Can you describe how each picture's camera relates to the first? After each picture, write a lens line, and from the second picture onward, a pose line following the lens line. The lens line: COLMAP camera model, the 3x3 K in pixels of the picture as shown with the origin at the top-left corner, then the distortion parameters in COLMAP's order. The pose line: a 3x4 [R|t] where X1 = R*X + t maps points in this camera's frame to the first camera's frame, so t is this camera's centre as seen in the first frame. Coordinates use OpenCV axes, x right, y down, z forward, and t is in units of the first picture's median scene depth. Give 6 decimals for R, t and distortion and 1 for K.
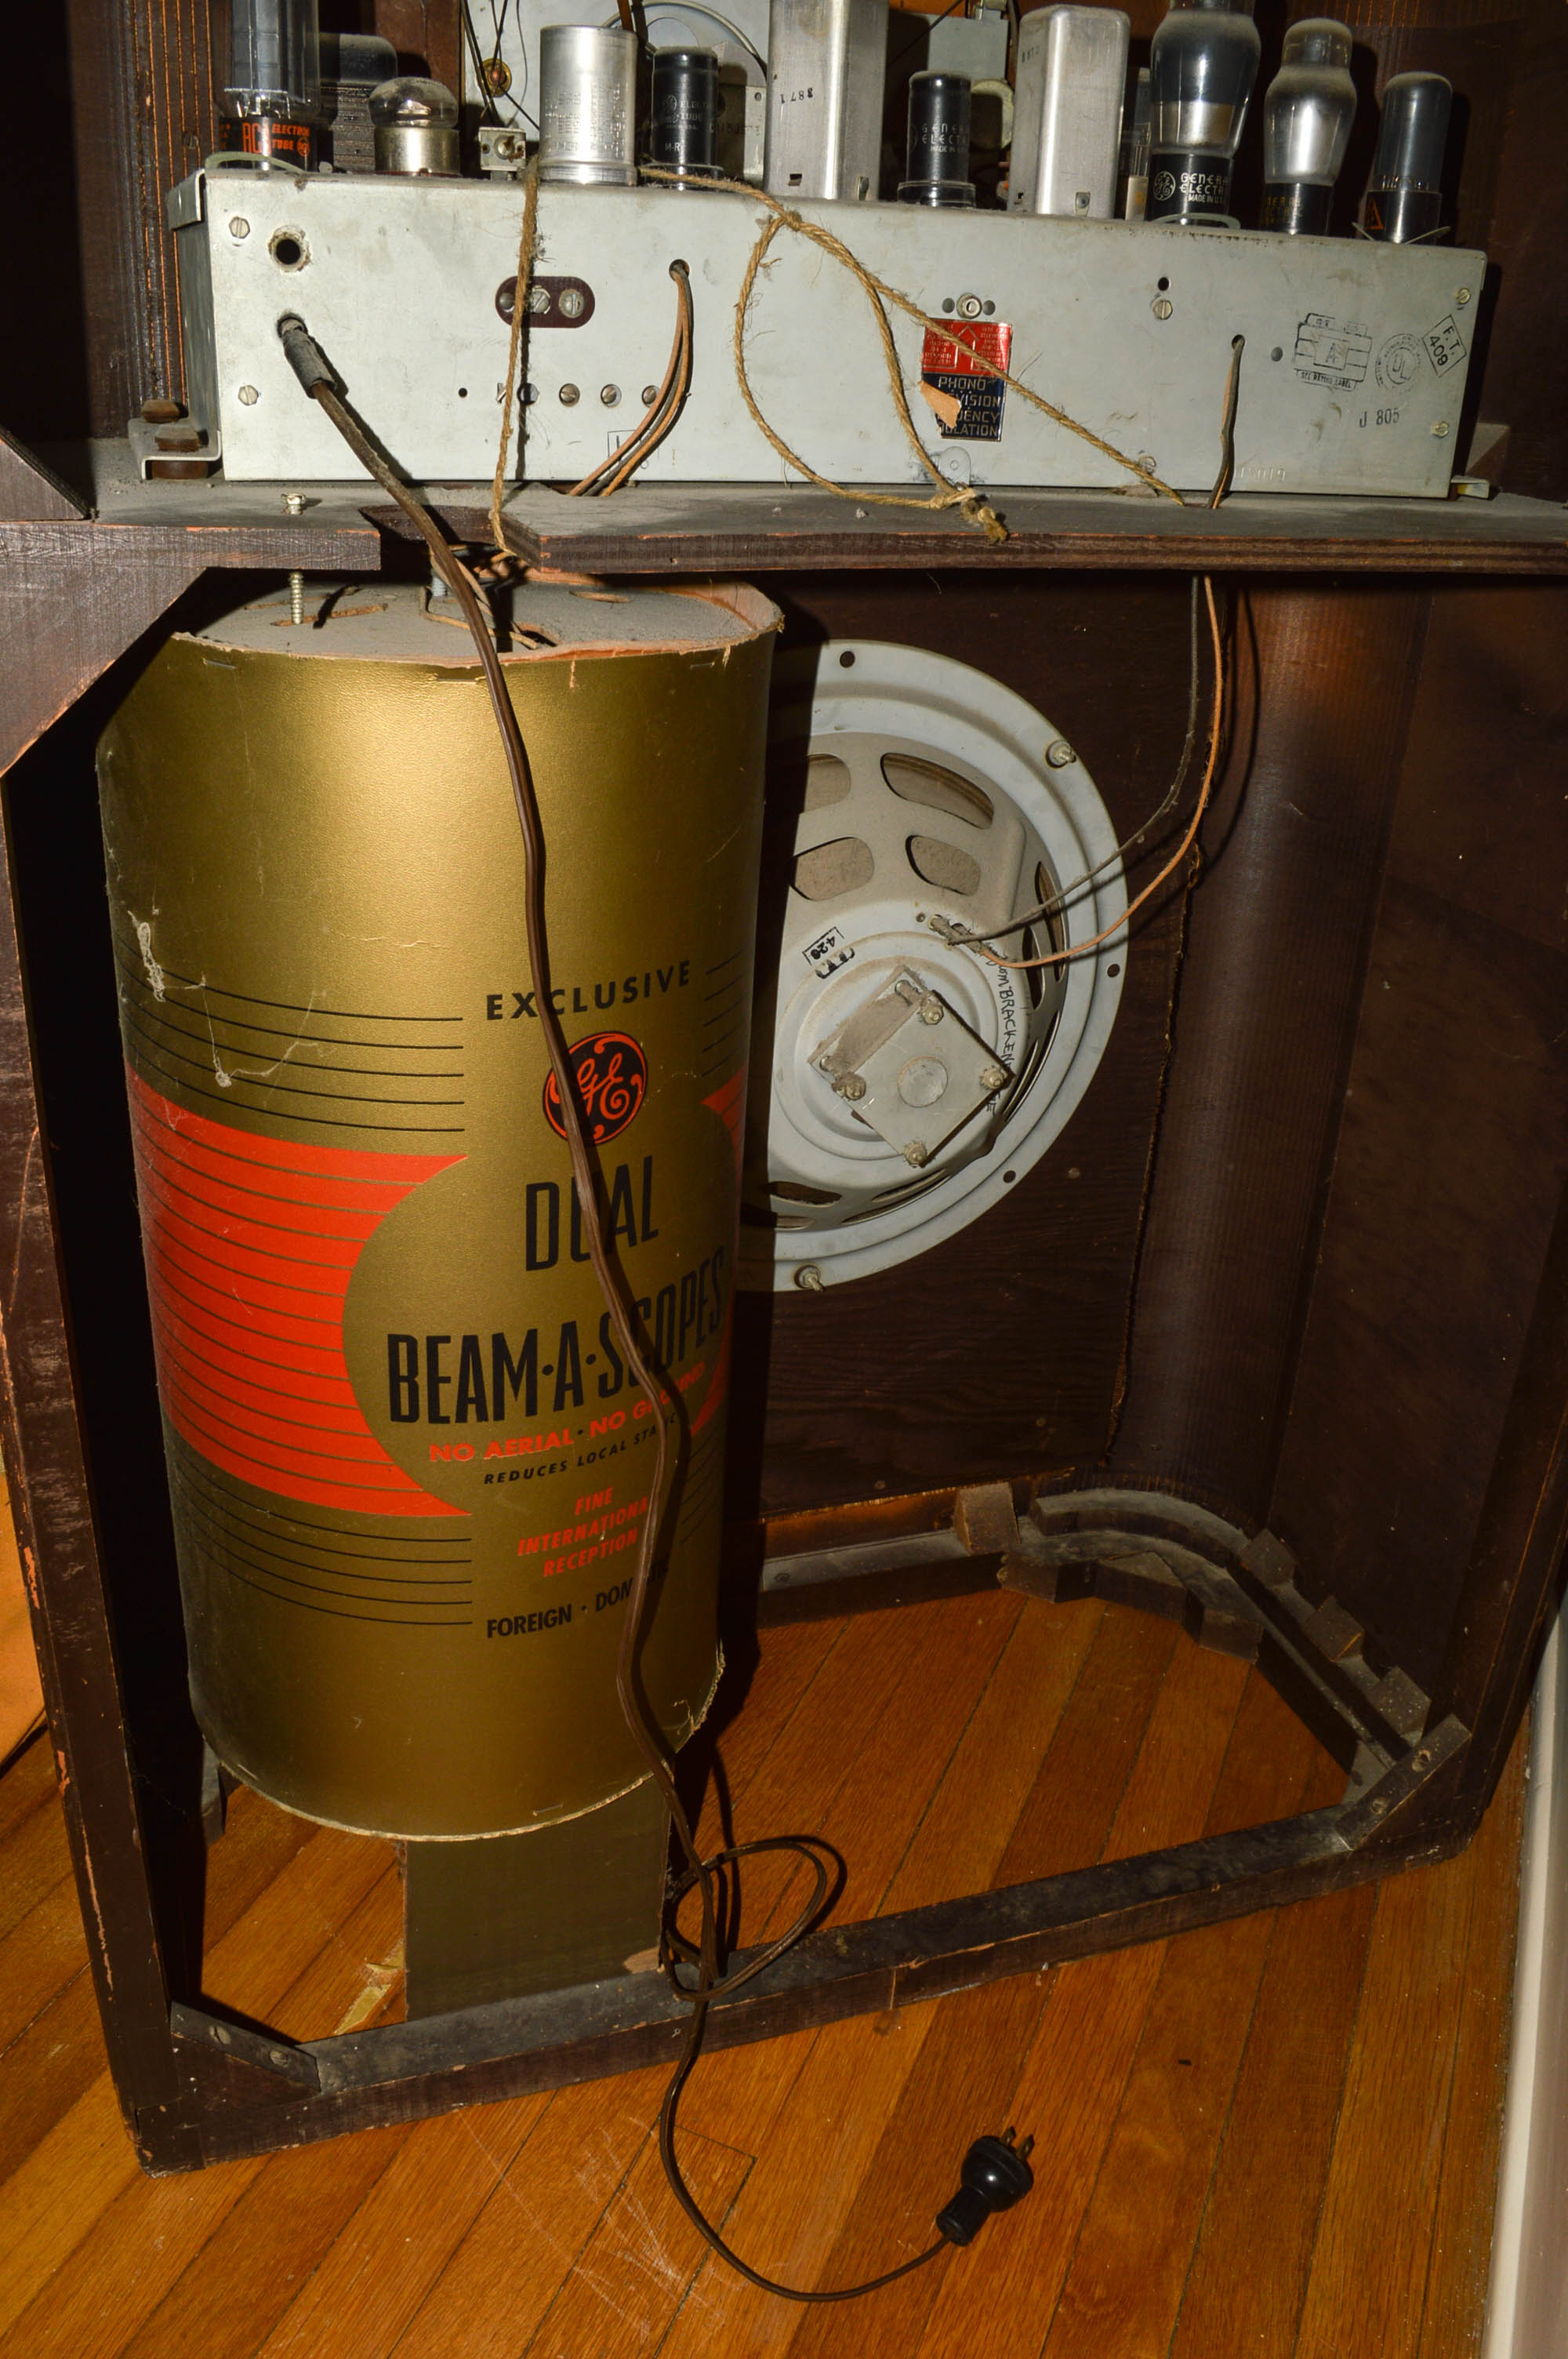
lens RADIAL K [[1823.5, 0, 784.0], [0, 1823.5, 1179.5], [0, 0, 1]] dist [-0.095726, 0.017267]
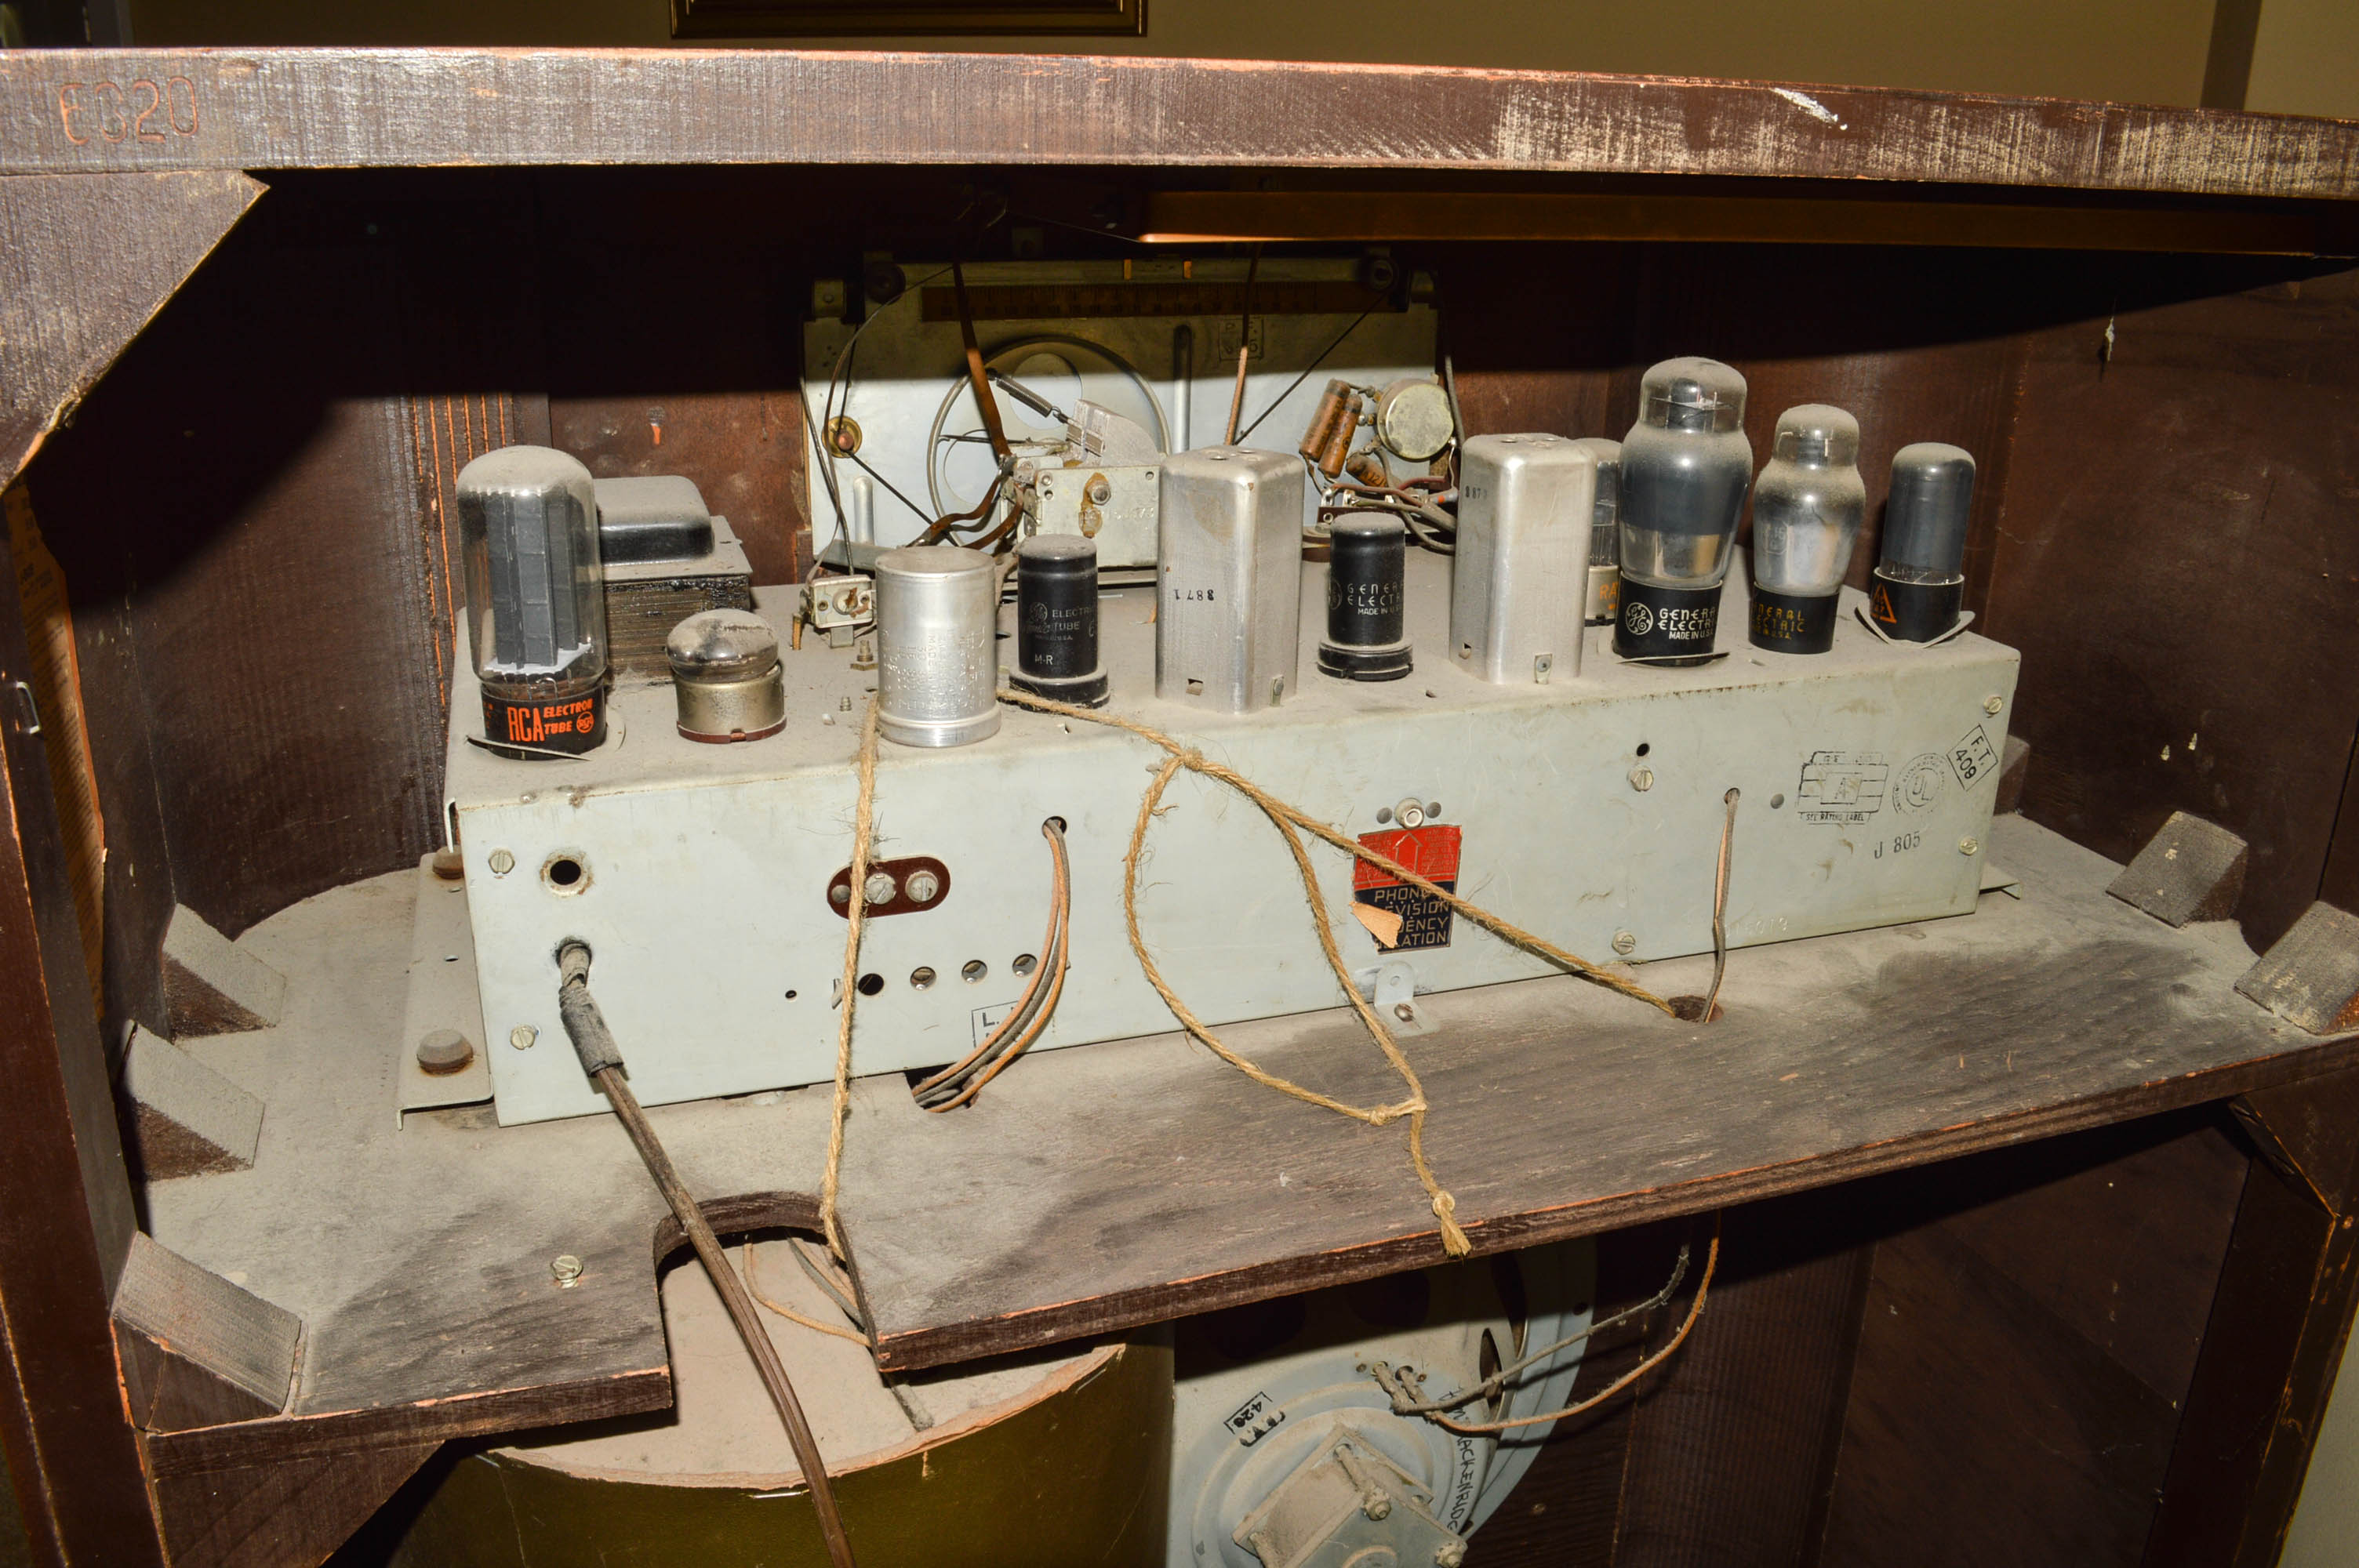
lens RADIAL K [[1823.5, 0, 1179.5], [0, 1823.5, 784.0], [0, 0, 1]] dist [-0.095726, 0.017267]
pose [[0.999641, -0.021938, -0.015407, 0.010820], [0.020287, 0.994761, -0.100192, -0.414255], [0.017524, 0.099844, 0.994849, 0.158947]]
